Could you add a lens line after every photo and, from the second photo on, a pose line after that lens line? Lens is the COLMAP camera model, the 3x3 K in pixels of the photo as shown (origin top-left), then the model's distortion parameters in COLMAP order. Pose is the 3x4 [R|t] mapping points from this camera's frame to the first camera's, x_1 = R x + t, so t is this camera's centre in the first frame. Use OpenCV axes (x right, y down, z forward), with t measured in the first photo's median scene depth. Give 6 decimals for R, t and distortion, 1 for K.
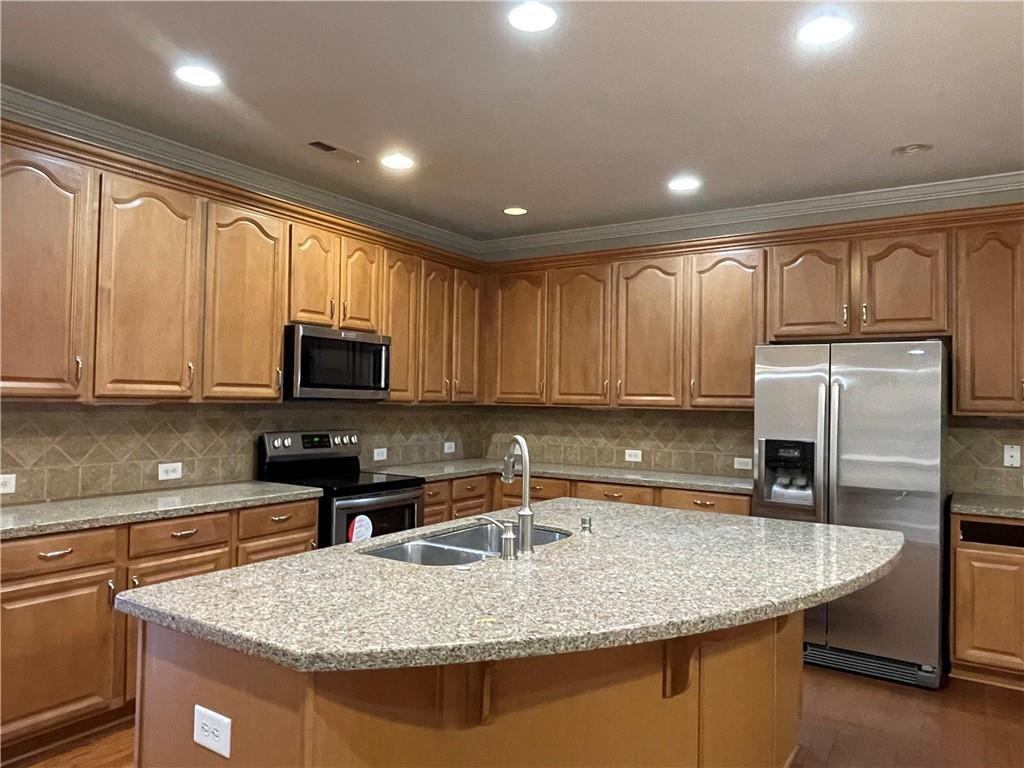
lens RADIAL K [[703.1, 0, 512.0], [0, 703.1, 384.0], [0, 0, 1]] dist [-0.000086, -0.002316]
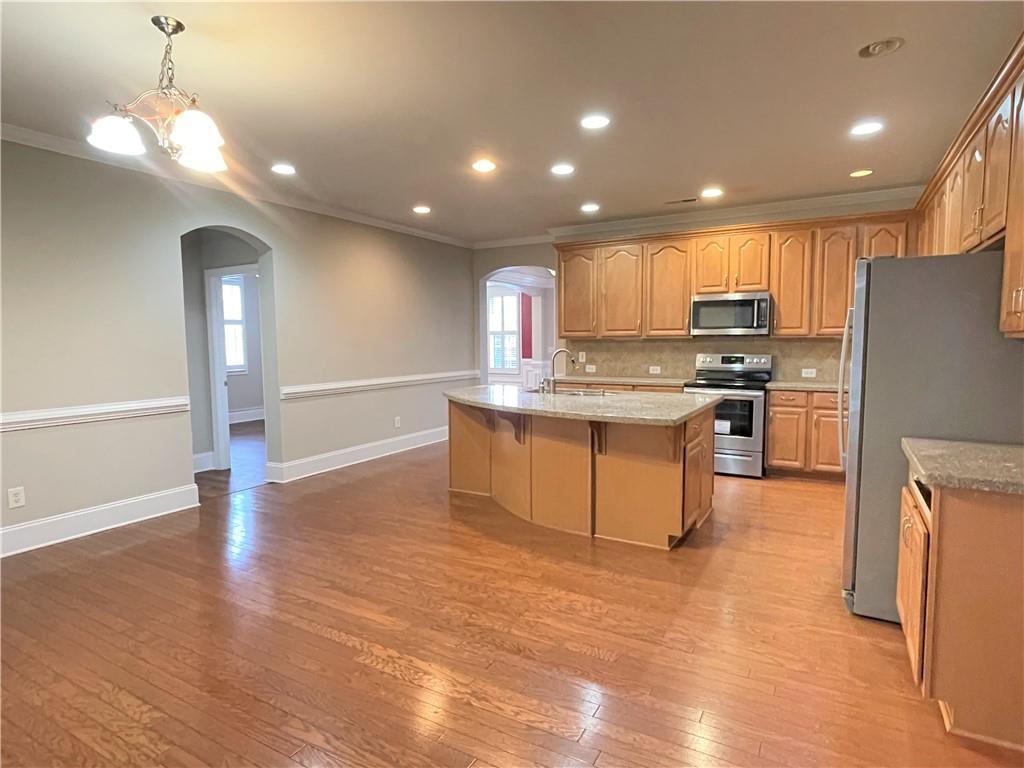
lens RADIAL K [[572.7, 0, 512.0], [0, 572.7, 384.0], [0, 0, 1]] dist [0.000666, -0.000843]
pose [[0.069438, 0.063148, -0.995586, 1.111264], [0.033305, 0.997291, 0.065579, 0.031505], [0.997030, -0.037711, 0.067147, 0.382829]]
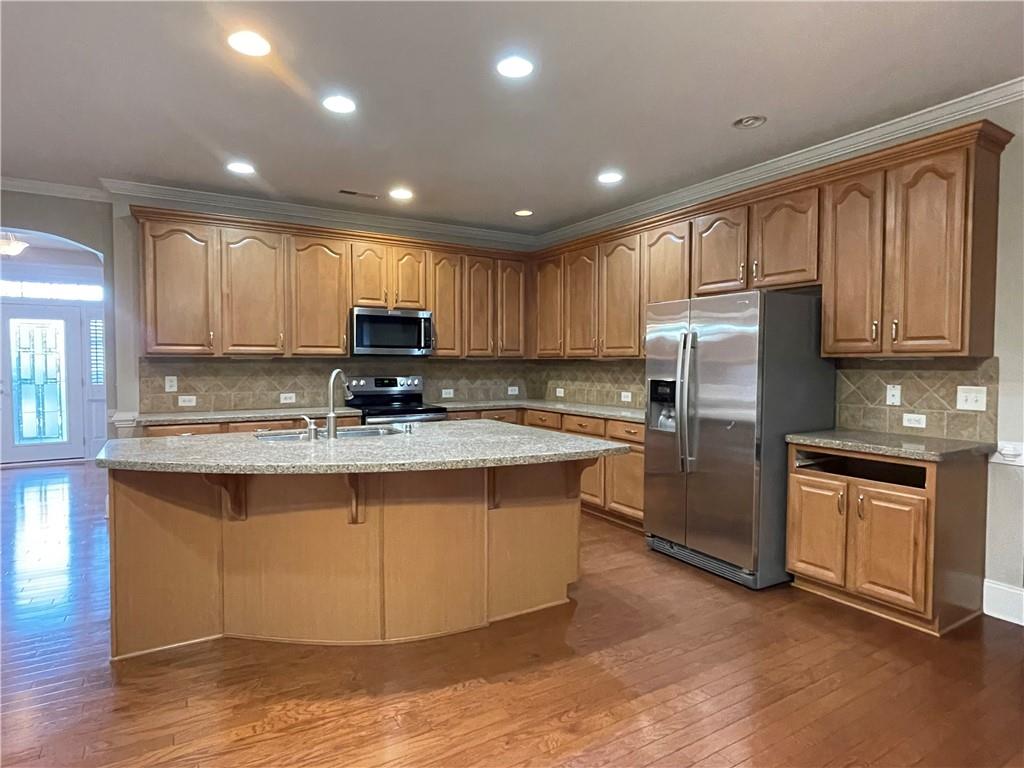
lens RADIAL K [[572.7, 0, 512.0], [0, 572.7, 384.0], [0, 0, 1]] dist [0.000666, -0.000843]
pose [[0.902852, 0.001521, -0.429948, 0.530836], [0.022798, 0.998418, 0.051404, 0.026841], [0.429346, -0.056212, 0.901389, -0.015780]]
